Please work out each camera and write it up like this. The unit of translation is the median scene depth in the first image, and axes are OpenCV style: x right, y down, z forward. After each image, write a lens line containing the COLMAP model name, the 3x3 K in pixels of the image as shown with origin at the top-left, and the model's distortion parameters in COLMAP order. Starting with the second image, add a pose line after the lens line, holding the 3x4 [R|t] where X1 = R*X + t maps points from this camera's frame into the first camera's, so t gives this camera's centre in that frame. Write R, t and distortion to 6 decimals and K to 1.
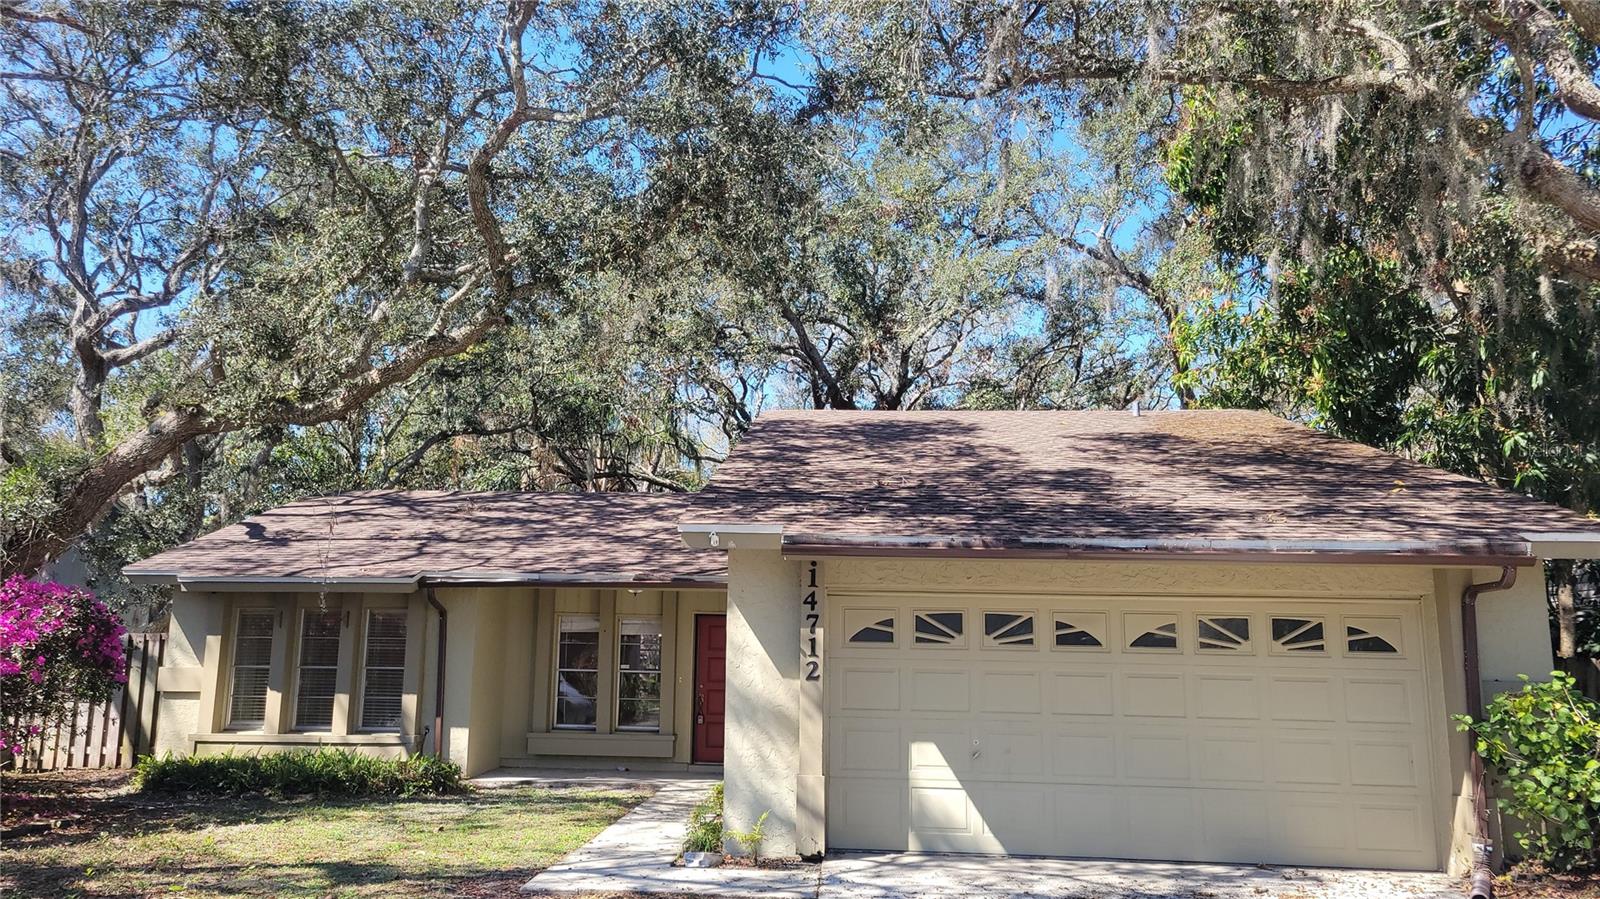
lens RADIAL K [[1191.6, 0, 788.1], [0, 1191.6, 440.4], [0, 0, 1]] dist [0.050950, -0.001326]
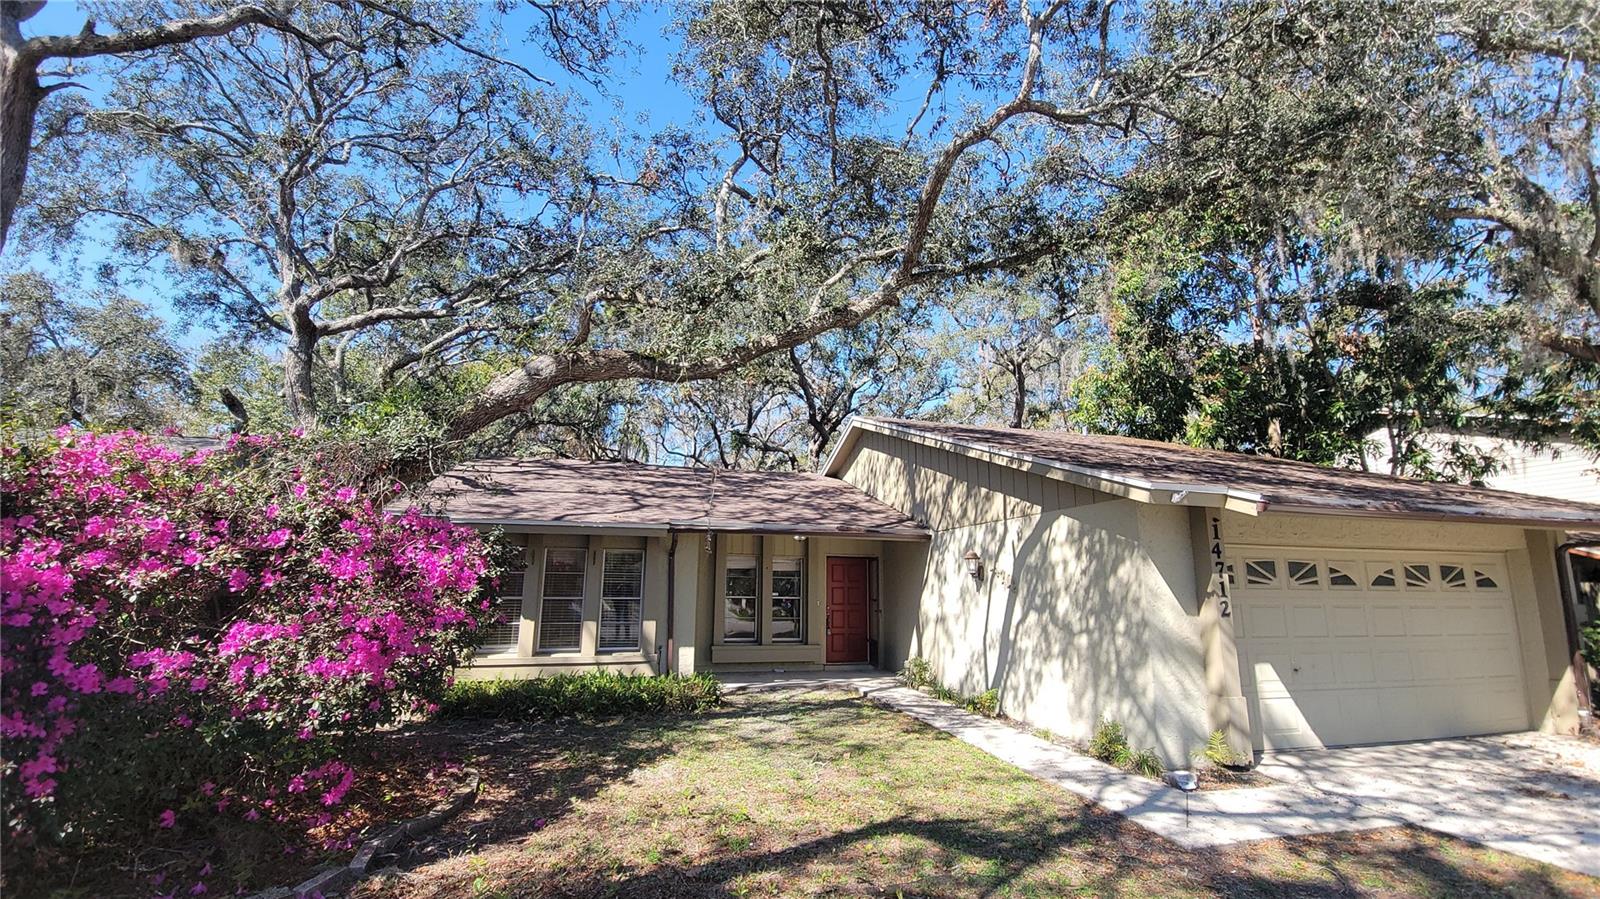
lens RADIAL K [[643.5, 0, 801.9], [0, 643.5, 452.0], [0, 0, 1]] dist [0.006224, -0.002089]
pose [[0.946641, 0.058639, 0.316912, -0.499353], [-0.055280, 0.998279, -0.019587, 0.059504], [-0.317515, 0.001023, 0.948253, 0.432242]]
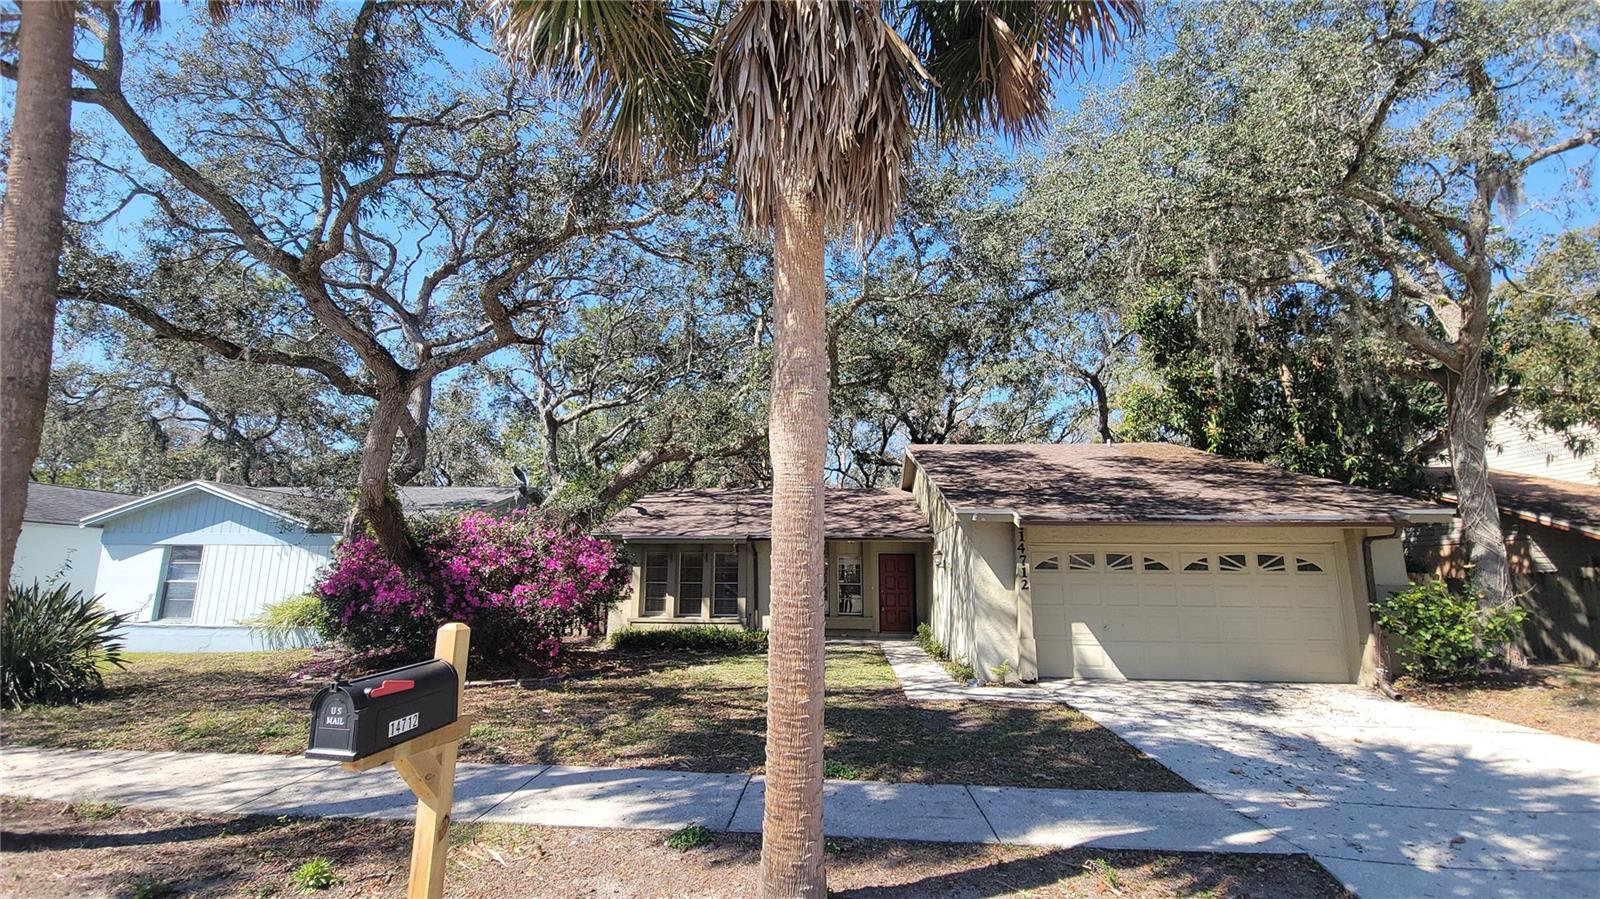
lens RADIAL K [[643.5, 0, 805.6], [0, 643.5, 446.6], [0, 0, 1]] dist [0.006224, -0.002089]
pose [[0.999950, -0.008682, 0.004915, -0.280164], [0.008753, 0.999856, -0.014528, -0.014607], [-0.004788, 0.014570, 0.999882, -0.030850]]
